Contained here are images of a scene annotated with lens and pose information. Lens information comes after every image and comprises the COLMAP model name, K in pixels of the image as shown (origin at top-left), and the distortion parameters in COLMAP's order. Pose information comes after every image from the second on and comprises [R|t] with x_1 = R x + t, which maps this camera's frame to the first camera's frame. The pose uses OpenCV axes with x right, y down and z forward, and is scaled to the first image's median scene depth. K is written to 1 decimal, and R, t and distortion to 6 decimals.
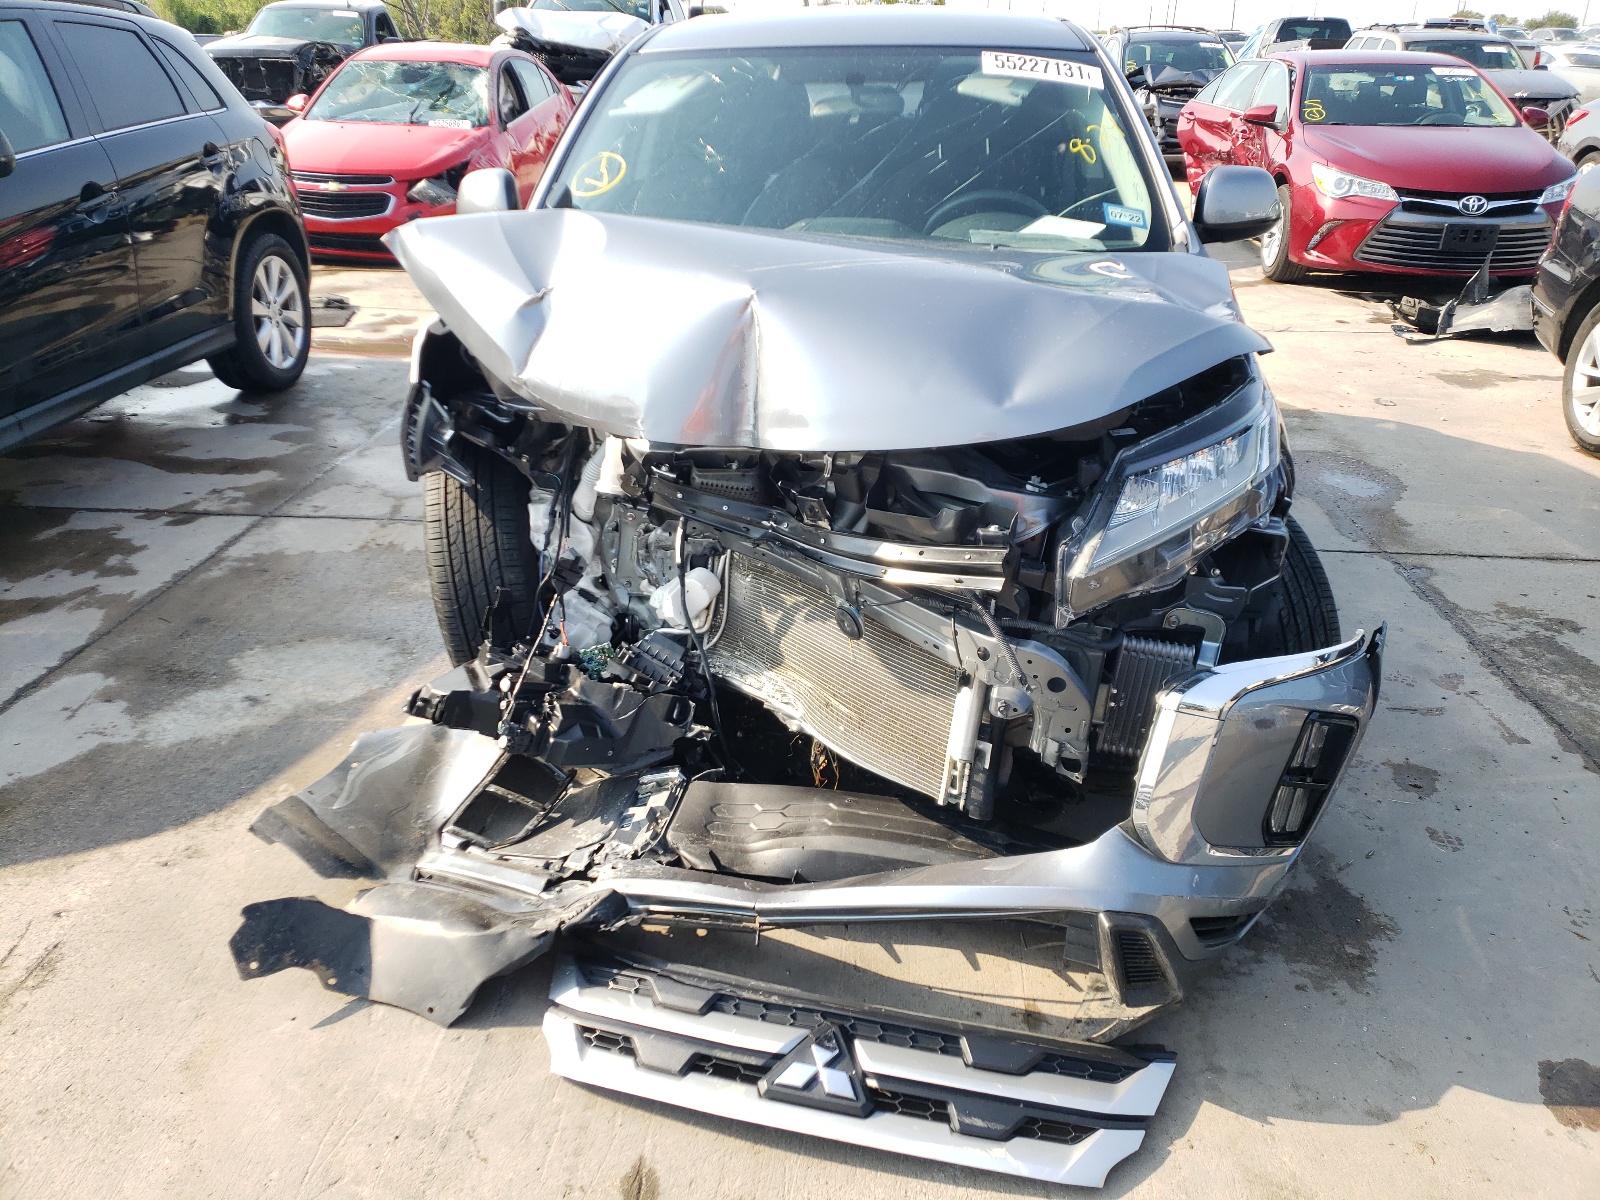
lens RADIAL K [[1222.1, 0, 804.4], [0, 1222.1, 589.3], [0, 0, 1]] dist [0.005358, -0.006385]
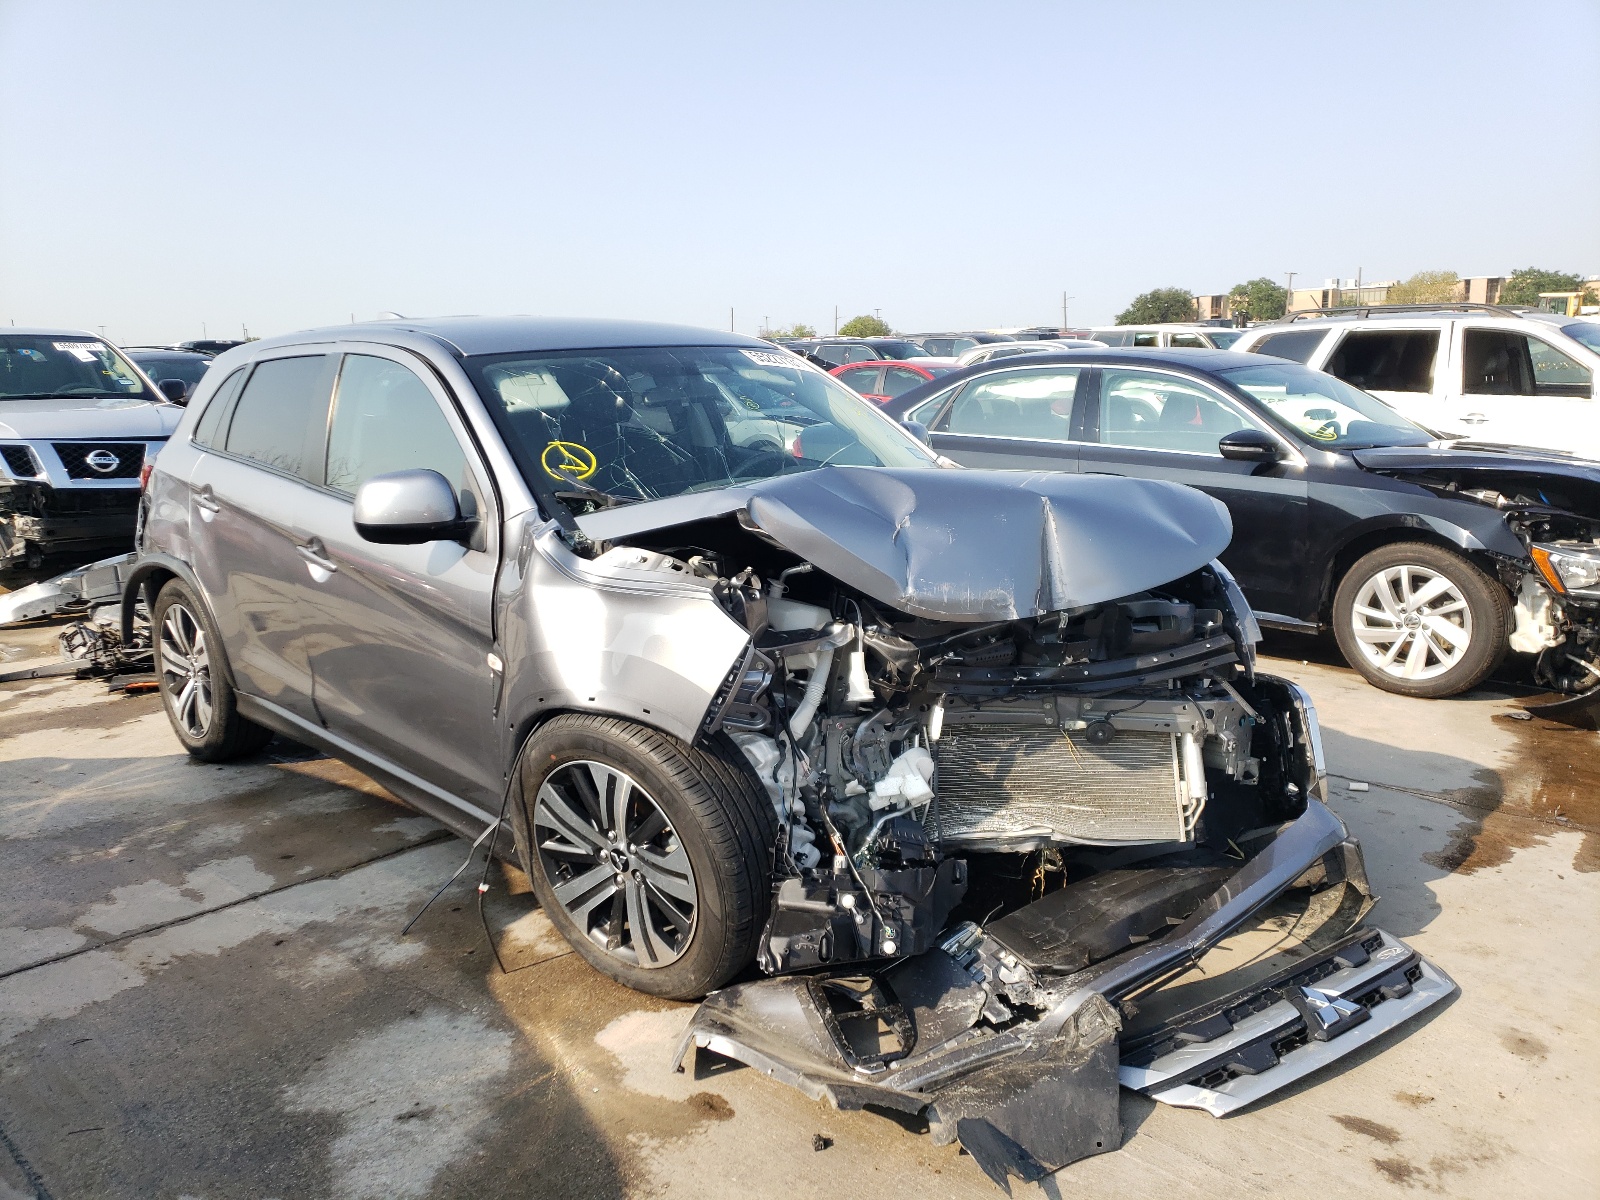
lens RADIAL K [[1222.1, 0, 803.4], [0, 1222.1, 604.6], [0, 0, 1]] dist [0.005358, -0.006385]
pose [[0.661947, -0.166233, 0.730885, -0.970480], [0.322645, 0.943329, -0.077661, -0.089733], [-0.676555, 0.287224, 0.678068, 0.244268]]
